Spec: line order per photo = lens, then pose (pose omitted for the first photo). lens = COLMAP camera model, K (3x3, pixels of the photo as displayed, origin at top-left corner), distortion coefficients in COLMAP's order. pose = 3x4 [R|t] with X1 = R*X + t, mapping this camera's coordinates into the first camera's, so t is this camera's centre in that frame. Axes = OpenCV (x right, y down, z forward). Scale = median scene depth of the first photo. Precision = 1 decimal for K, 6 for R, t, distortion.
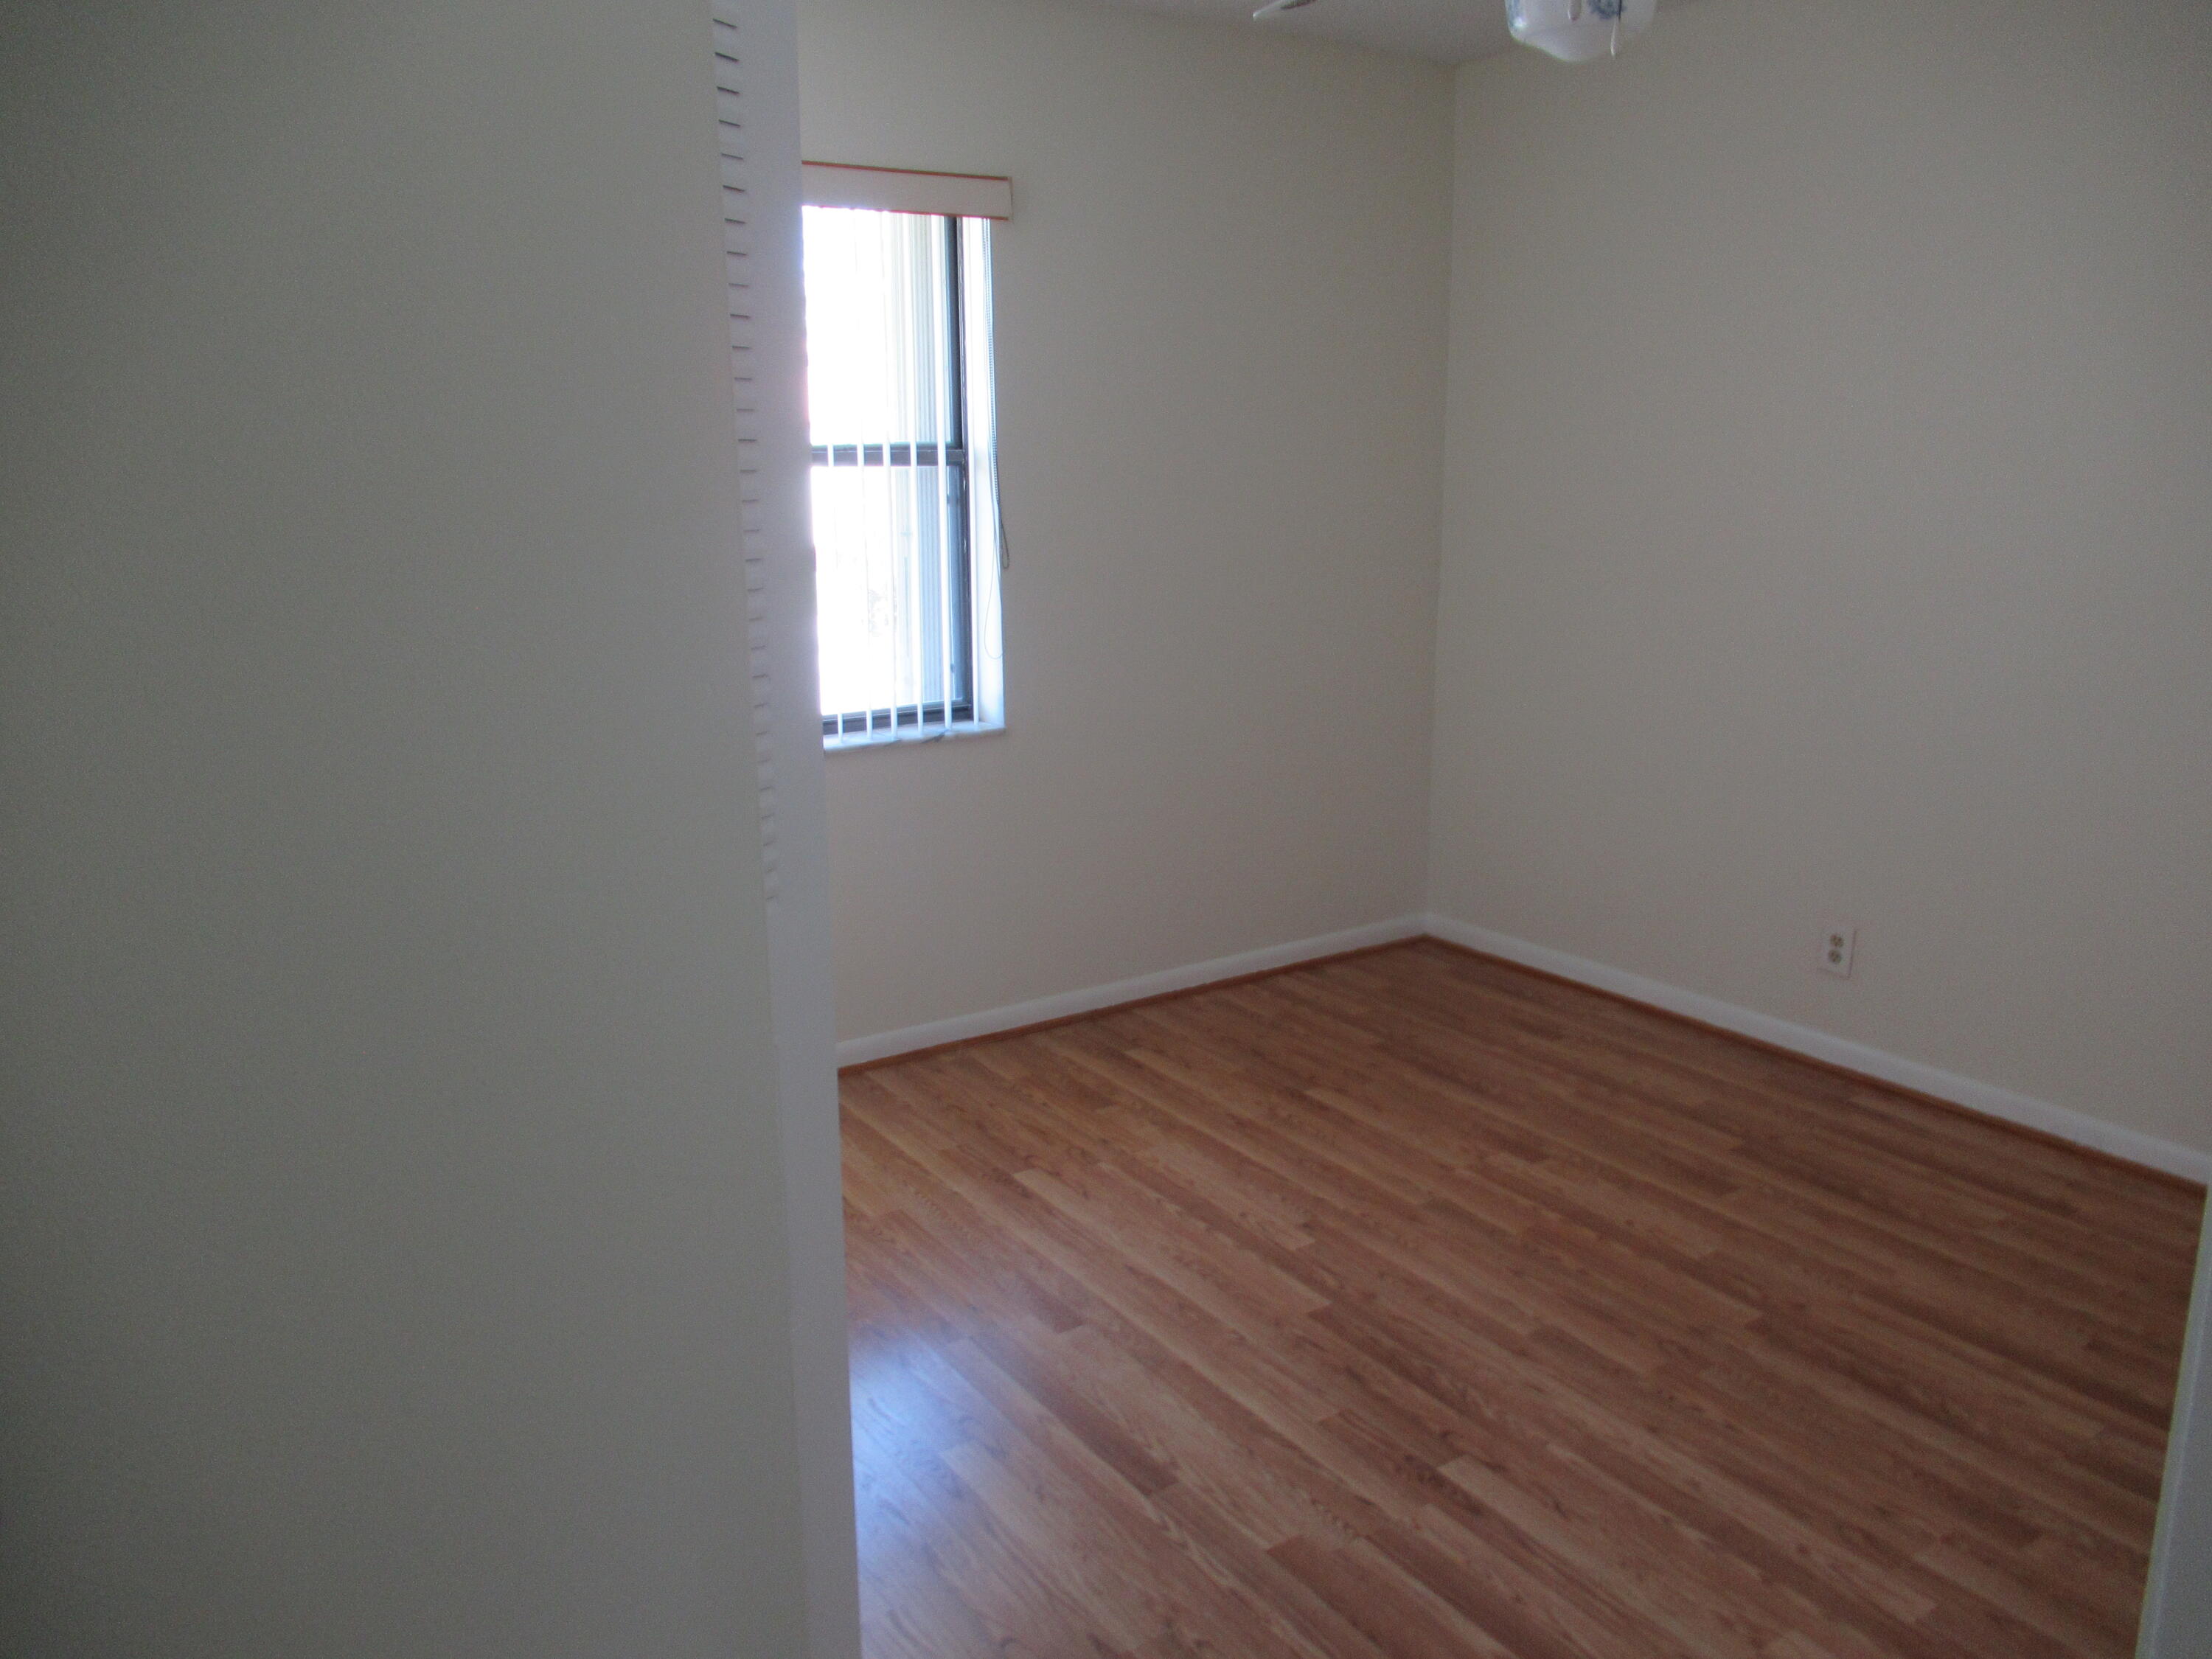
lens RADIAL K [[1653.0, 0, 1105.1], [0, 1653.0, 816.8], [0, 0, 1]] dist [-0.002386, -0.005402]
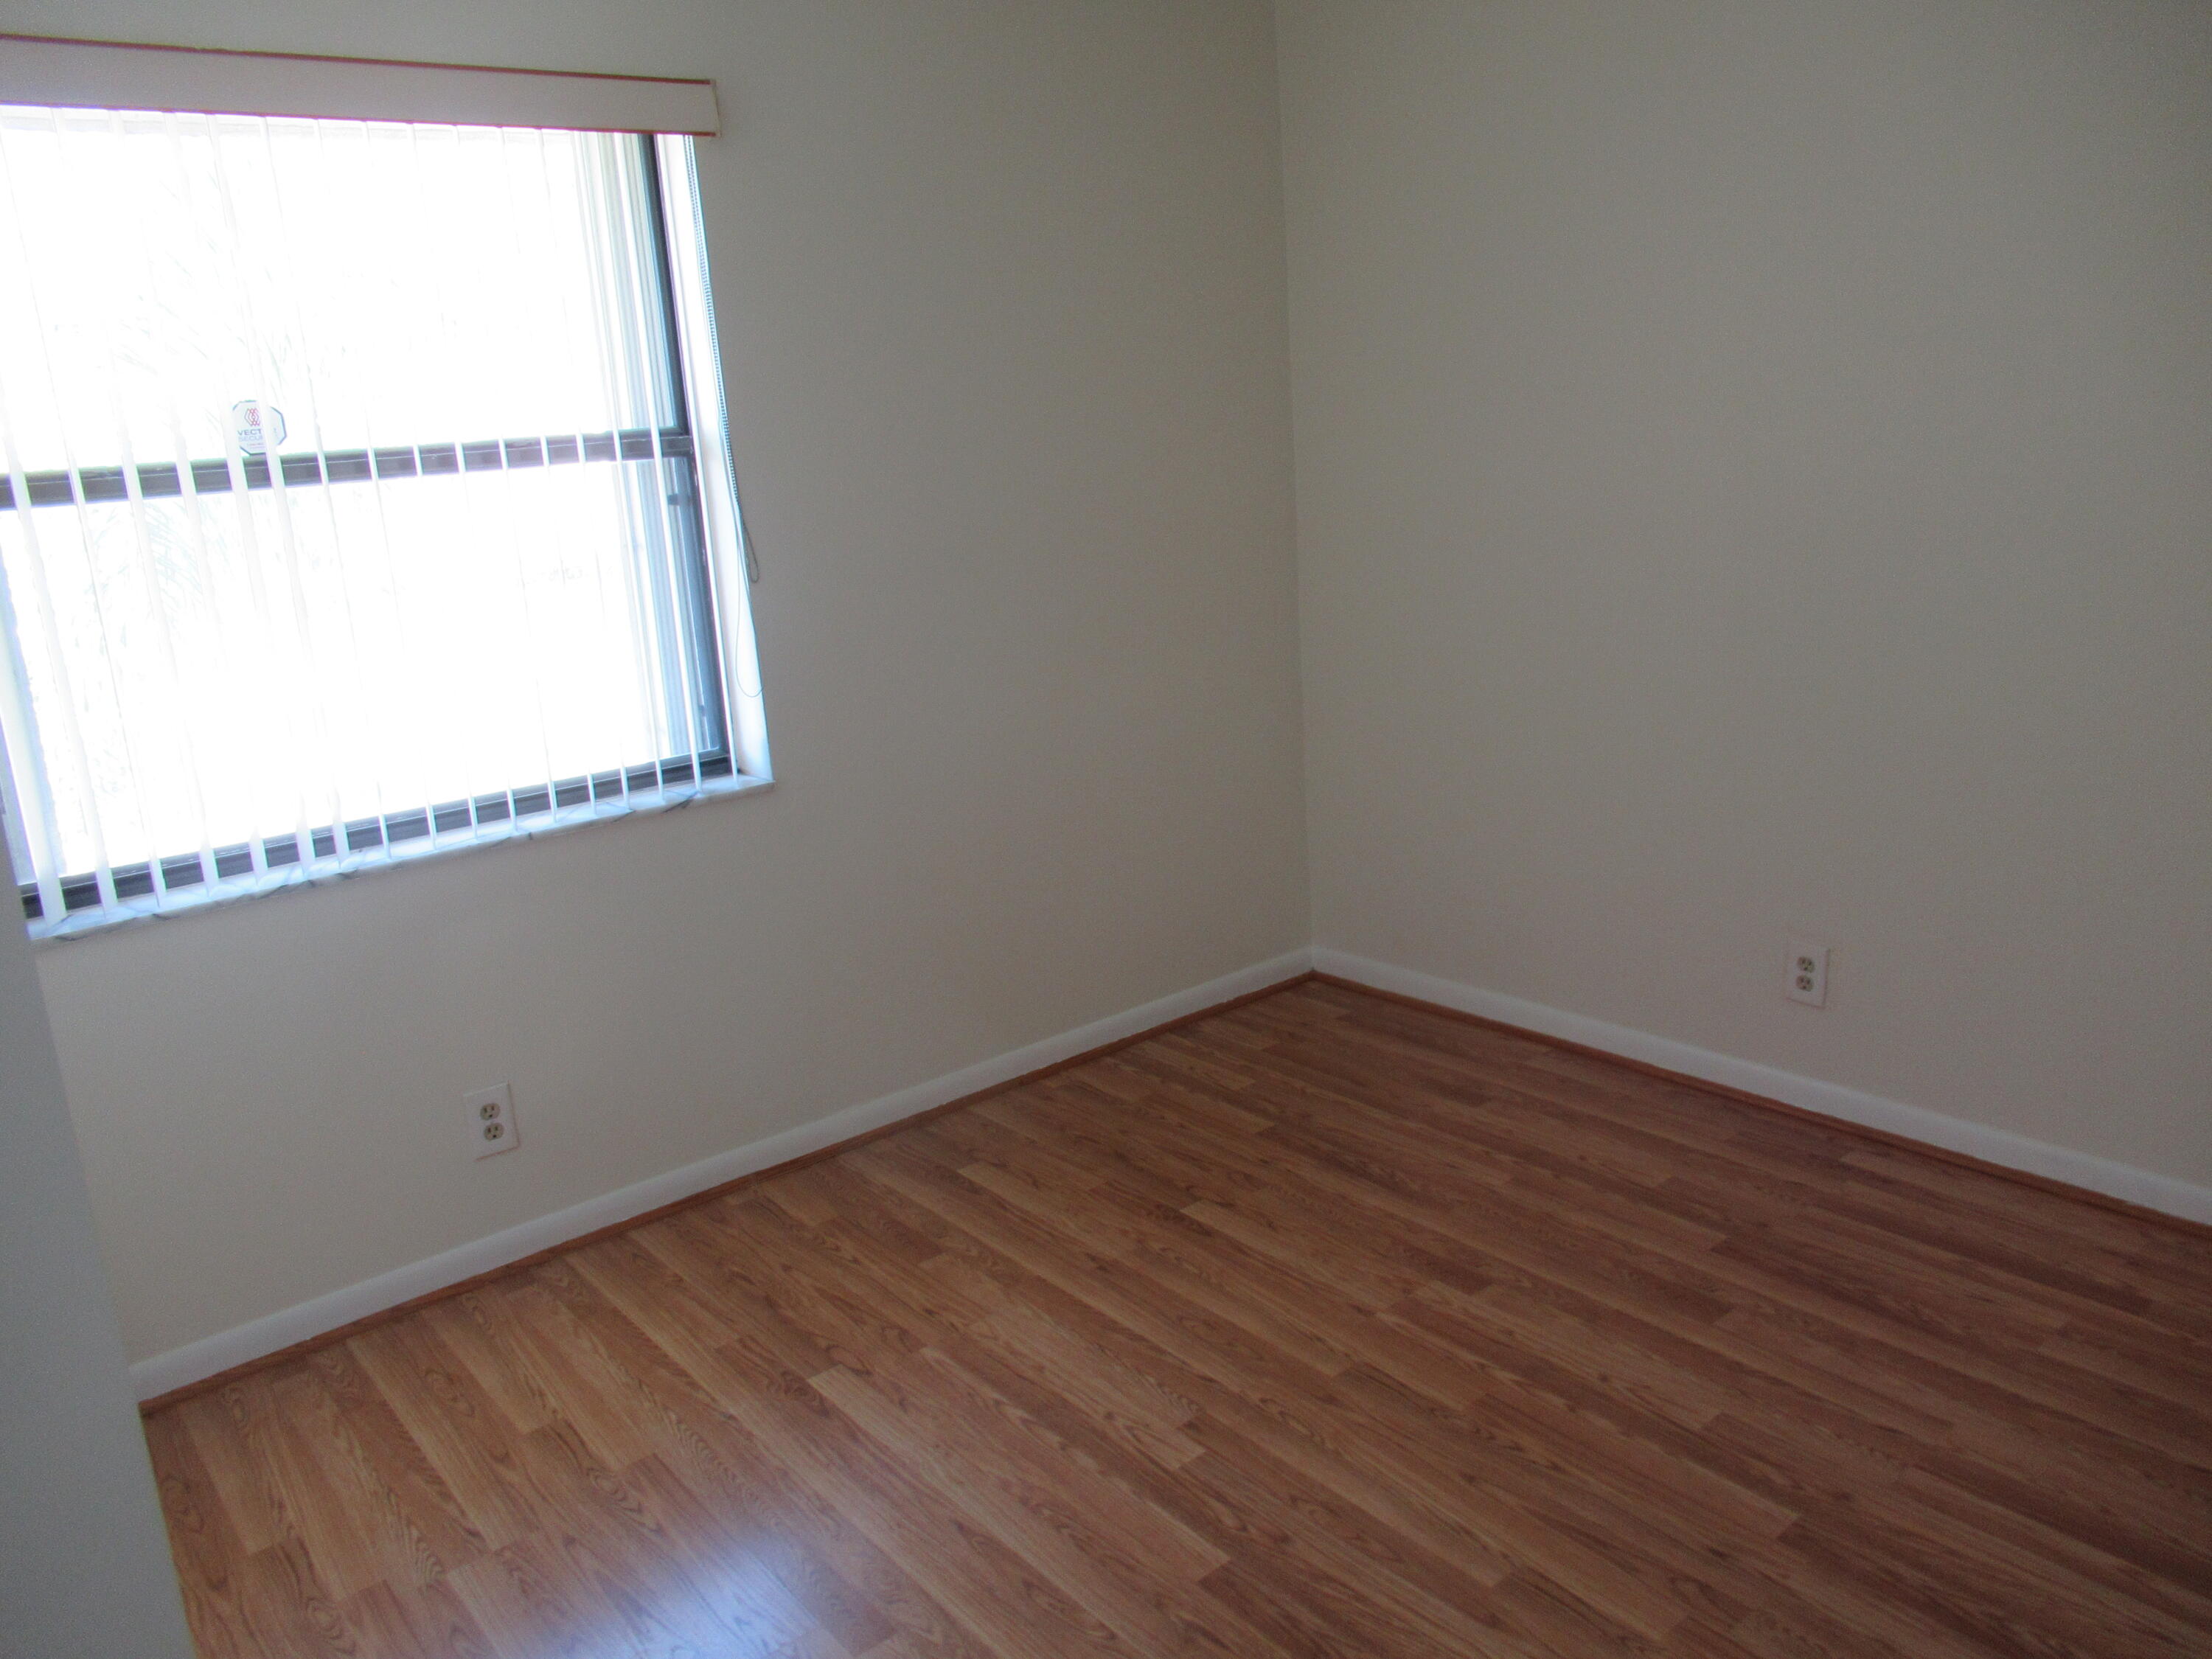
lens RADIAL K [[1639.8, 0, 1101.7], [0, 1639.8, 823.5], [0, 0, 1]] dist [-0.005685, -0.002385]
pose [[0.994310, -0.080240, 0.070059, 0.043467], [0.078878, 0.996642, 0.021998, -0.042364], [-0.071589, -0.016347, 0.997300, 0.221761]]
